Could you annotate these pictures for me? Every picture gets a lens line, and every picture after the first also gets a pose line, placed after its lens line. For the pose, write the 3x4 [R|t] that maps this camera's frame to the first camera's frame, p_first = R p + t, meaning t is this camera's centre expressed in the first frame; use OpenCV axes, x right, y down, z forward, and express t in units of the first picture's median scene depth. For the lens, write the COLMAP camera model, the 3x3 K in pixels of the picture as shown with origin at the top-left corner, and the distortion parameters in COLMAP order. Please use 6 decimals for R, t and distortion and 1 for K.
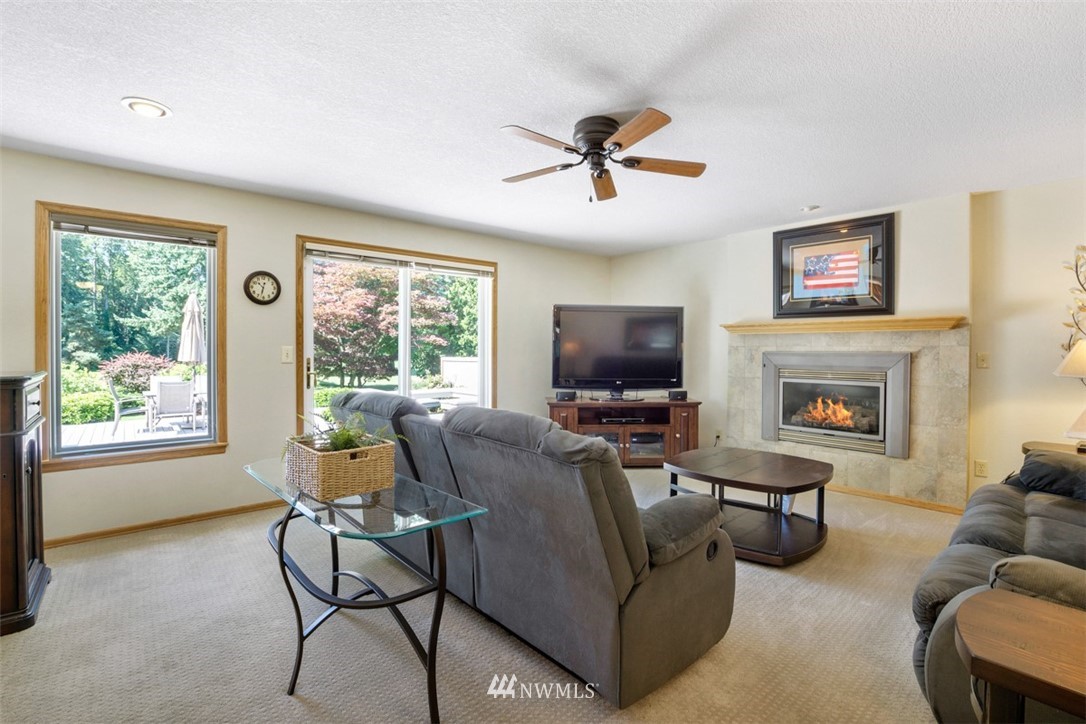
lens RADIAL K [[499.7, 0, 531.5], [0, 499.7, 354.7], [0, 0, 1]] dist [-0.031746, 0.005280]
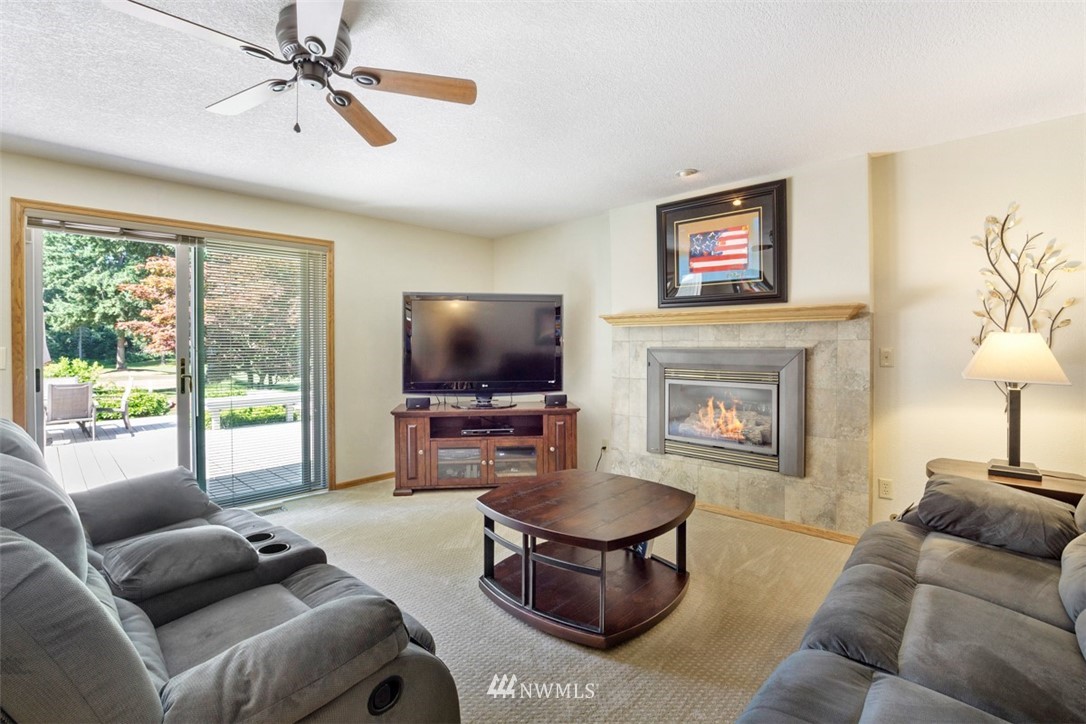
lens RADIAL K [[508.4, 0, 534.5], [0, 508.4, 344.2], [0, 0, 1]] dist [-0.031084, 0.000511]
pose [[0.996330, -0.007747, 0.085243, 0.228378], [0.008384, 0.999939, -0.007124, -0.008208], [-0.085183, 0.007812, 0.996335, 0.182017]]
